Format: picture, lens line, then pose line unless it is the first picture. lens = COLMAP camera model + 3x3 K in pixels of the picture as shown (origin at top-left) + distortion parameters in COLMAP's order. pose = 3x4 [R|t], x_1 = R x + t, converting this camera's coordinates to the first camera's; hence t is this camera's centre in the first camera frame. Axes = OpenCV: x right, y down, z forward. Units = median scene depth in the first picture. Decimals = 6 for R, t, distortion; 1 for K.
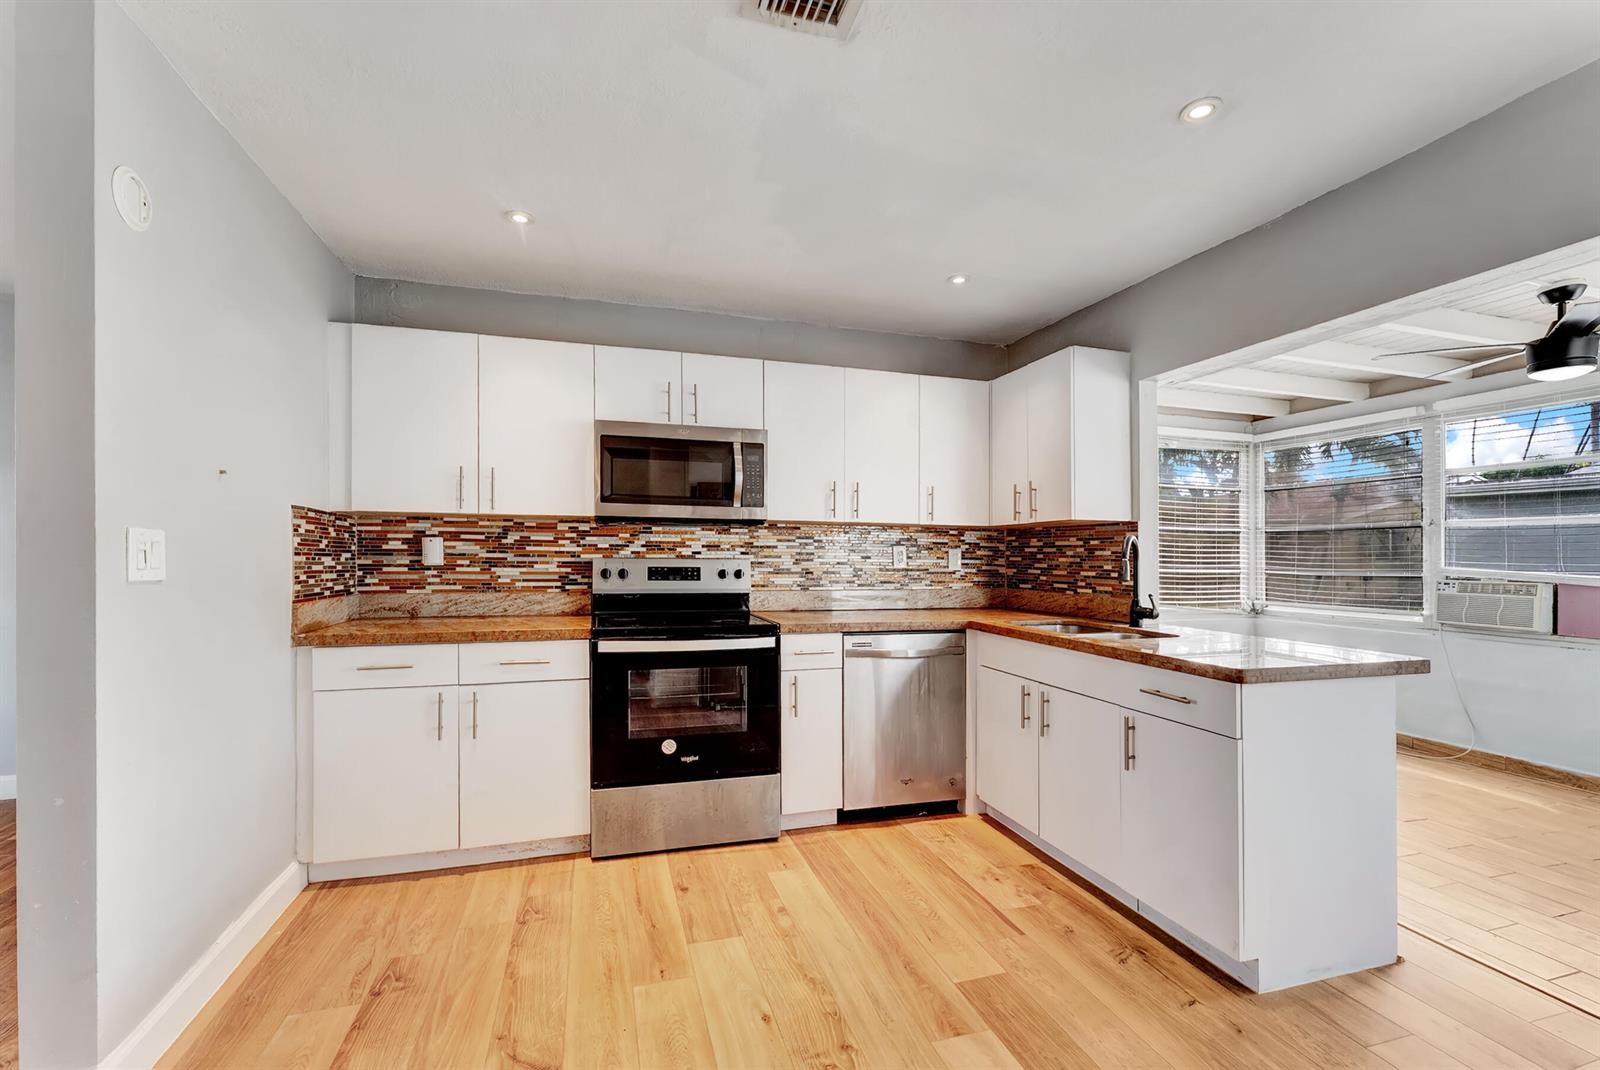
lens RADIAL K [[668.0, 0, 766.4], [0, 668.0, 554.0], [0, 0, 1]] dist [-0.000408, 0.000611]
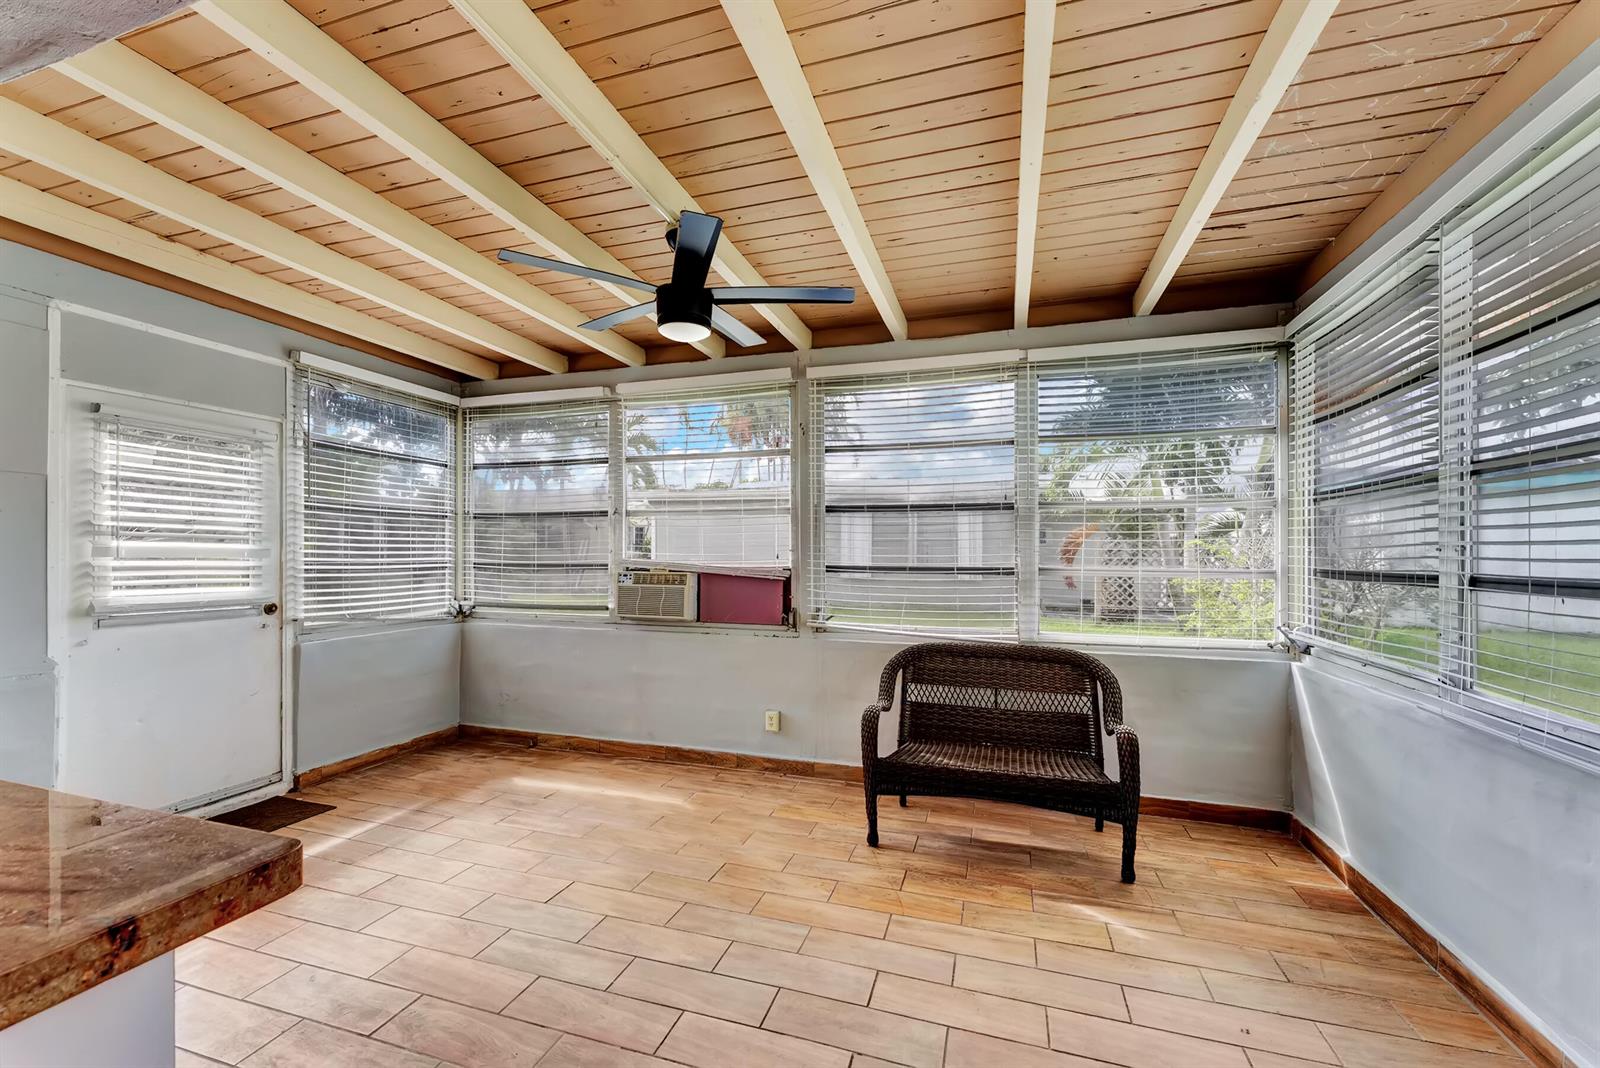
lens RADIAL K [[668.0, 0, 809.0], [0, 668.0, 532.9], [0, 0, 1]] dist [-0.000408, 0.000611]
pose [[0.547995, 0.017312, 0.836302, 0.471528], [-0.001592, 0.999806, -0.019654, 0.002692], [-0.836480, 0.009439, 0.547916, 0.332356]]
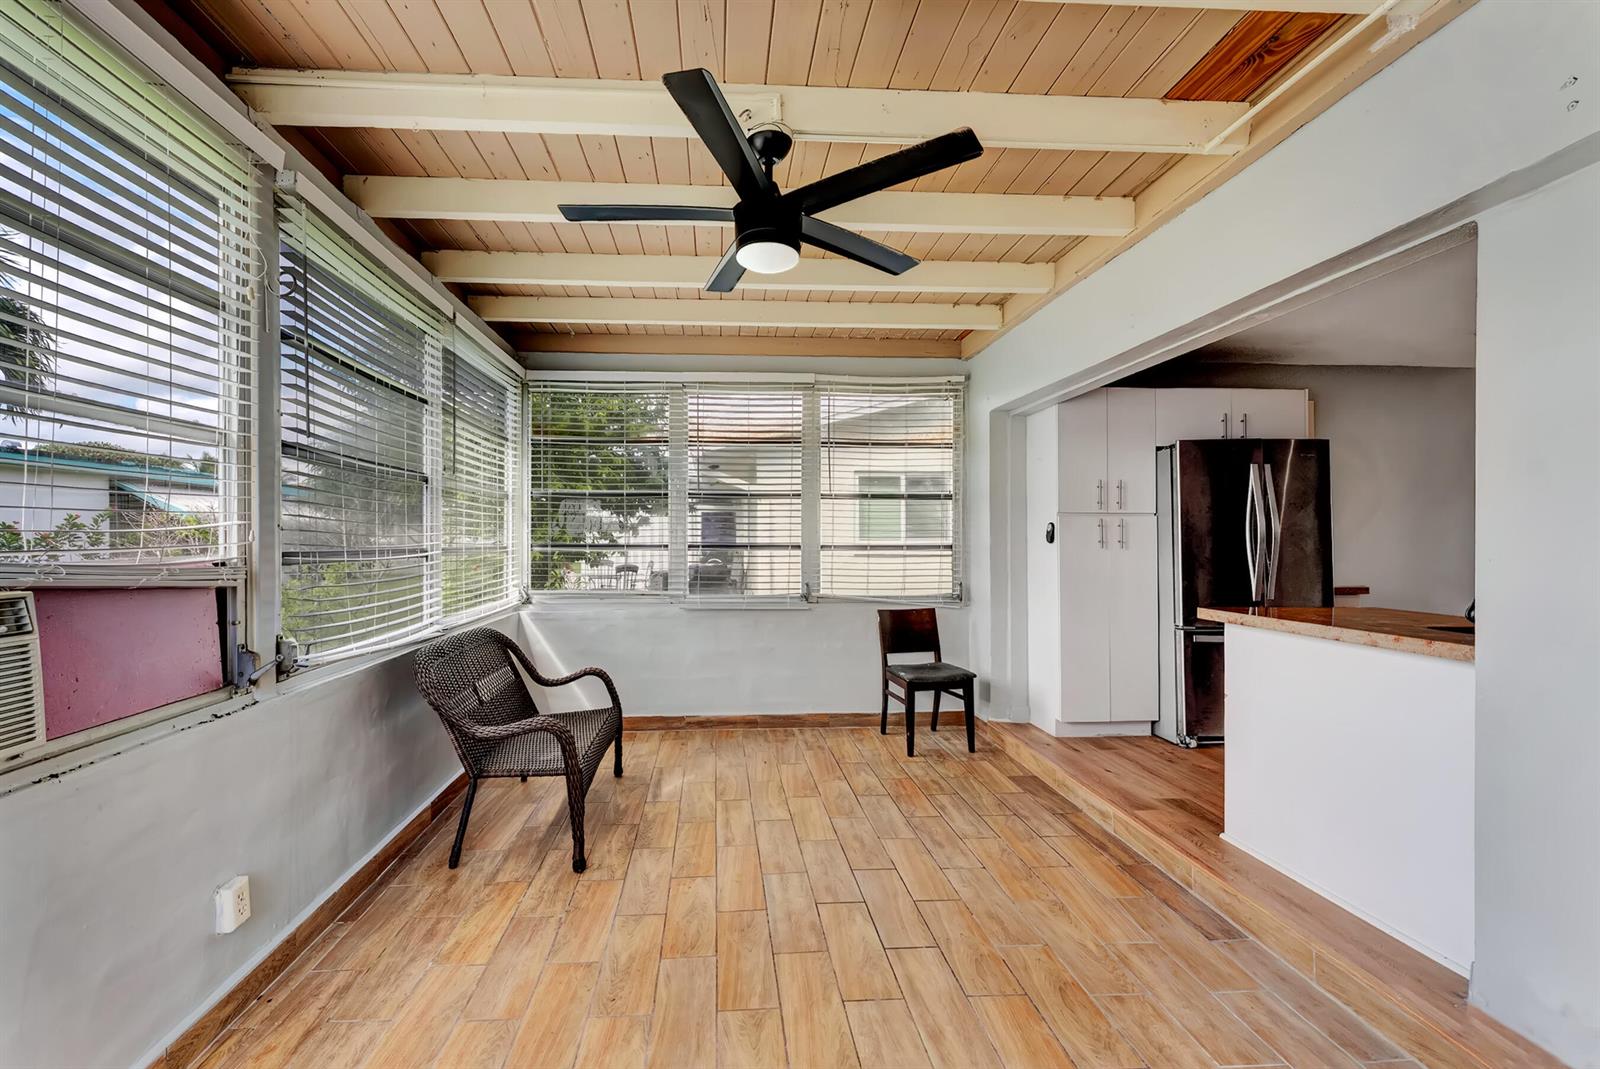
lens RADIAL K [[668.0, 0, 756.1], [0, 668.0, 531.8], [0, 0, 1]] dist [-0.000408, 0.000611]
pose [[-0.977516, -0.011394, 0.210555, 1.100619], [-0.013187, 0.999888, -0.007113, 0.018214], [-0.210451, -0.009730, -0.977556, 1.943097]]
